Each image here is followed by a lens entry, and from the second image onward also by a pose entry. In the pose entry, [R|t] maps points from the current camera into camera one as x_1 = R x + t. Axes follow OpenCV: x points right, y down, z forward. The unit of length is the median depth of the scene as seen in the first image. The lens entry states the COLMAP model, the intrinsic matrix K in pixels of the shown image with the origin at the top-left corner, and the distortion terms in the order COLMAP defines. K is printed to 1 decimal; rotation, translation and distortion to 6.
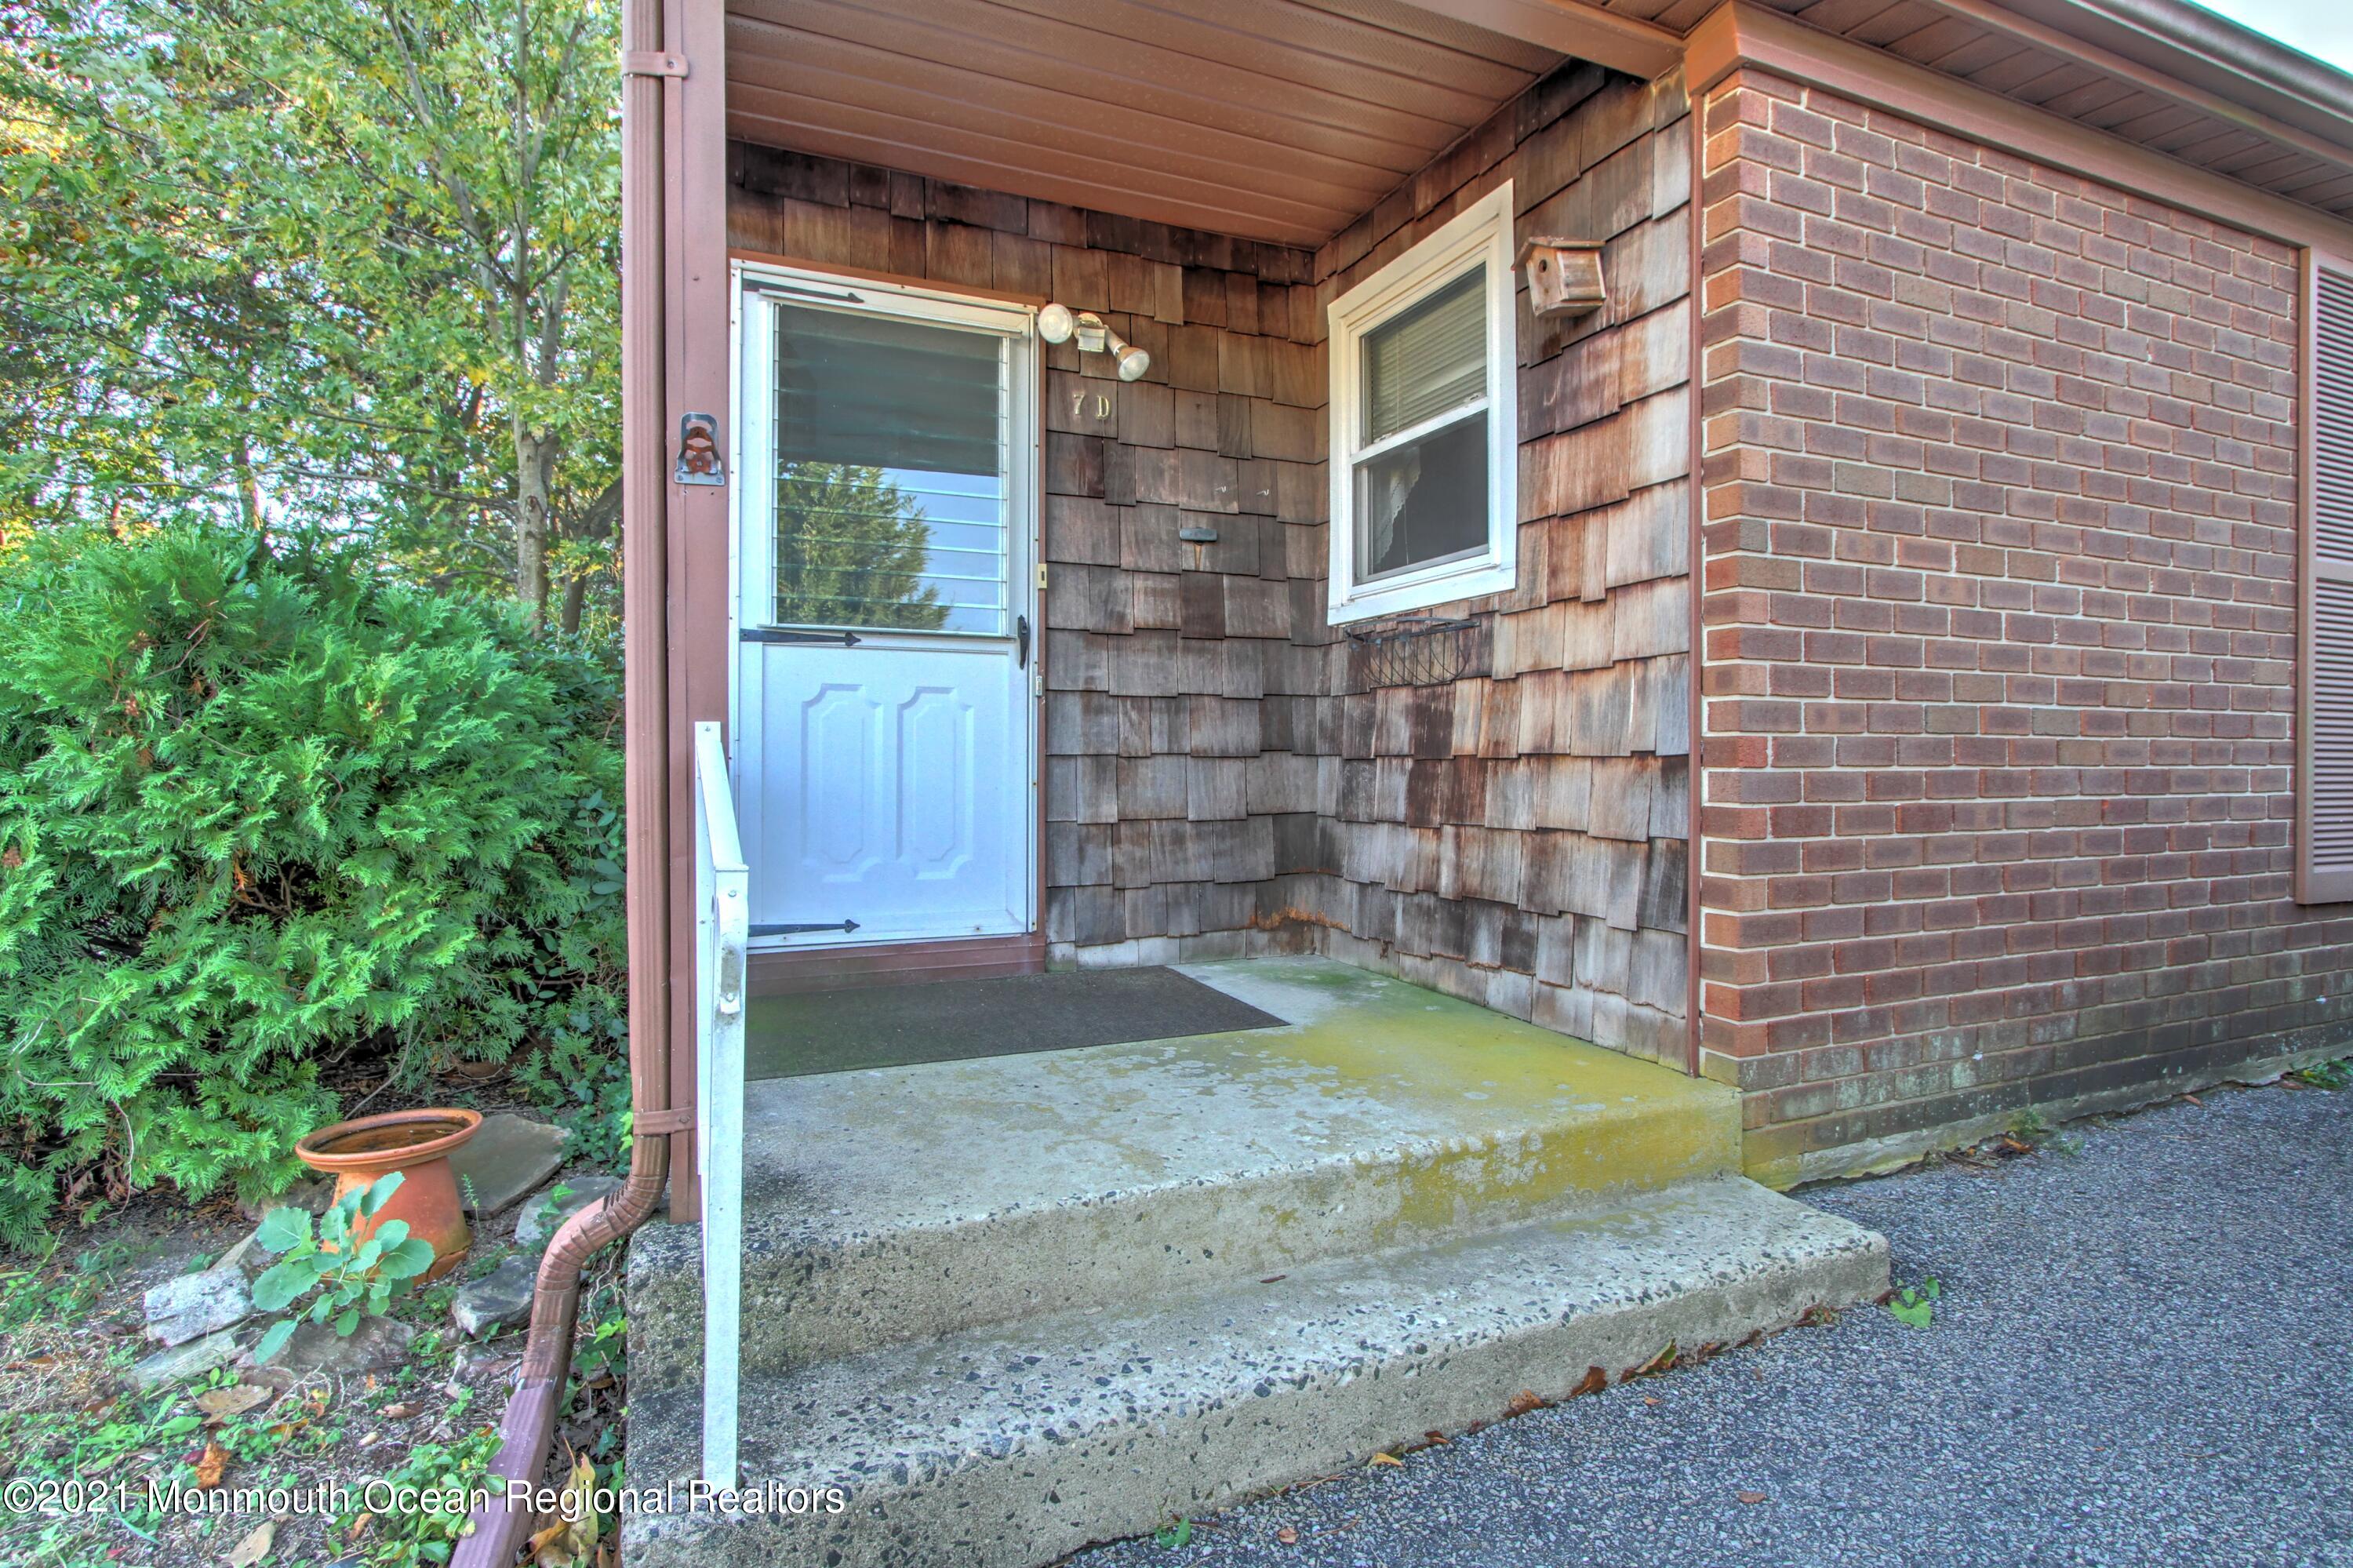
lens RADIAL K [[1162.9, 0, 1180.9], [0, 1162.9, 725.6], [0, 0, 1]] dist [-0.006026, 0.000855]
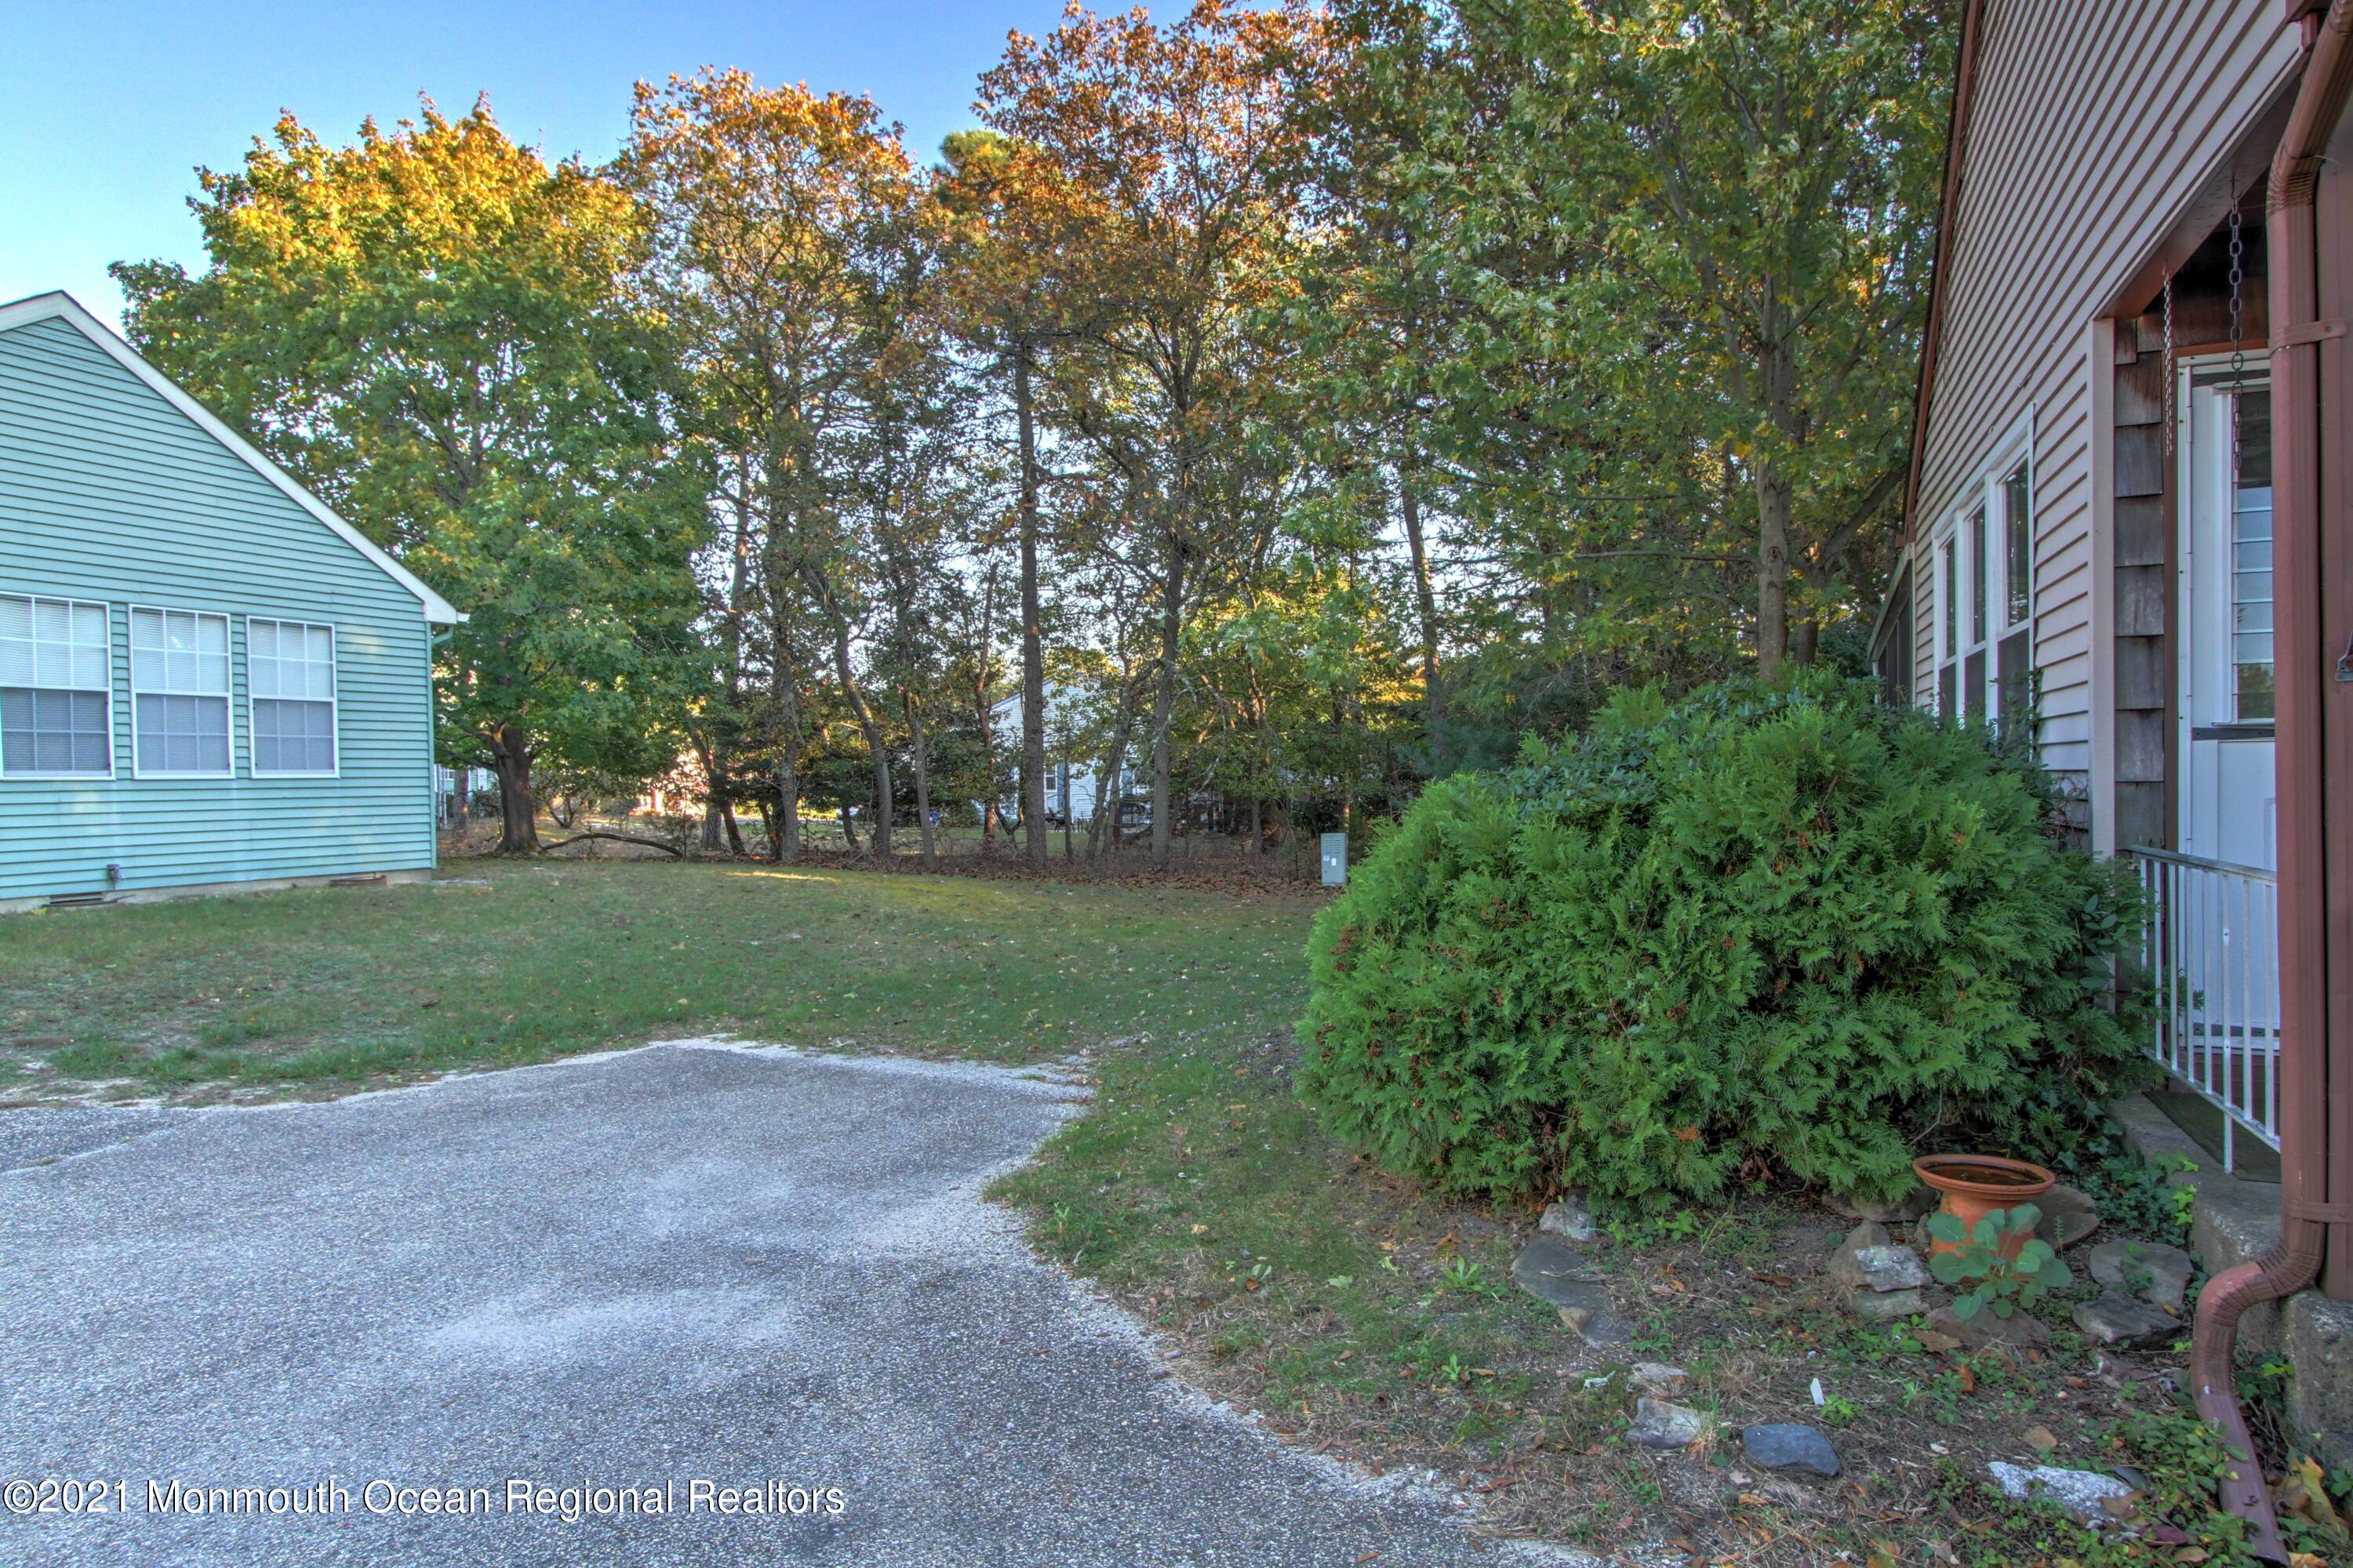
lens RADIAL K [[1363.7, 0, 1151.5], [0, 1363.7, 784.9], [0, 0, 1]] dist [-0.012388, 0.000766]
pose [[0.673210, -0.007996, -0.739408, -0.135099], [0.040775, 0.998822, 0.026323, -0.110748], [0.738326, -0.047871, 0.672743, -0.483151]]
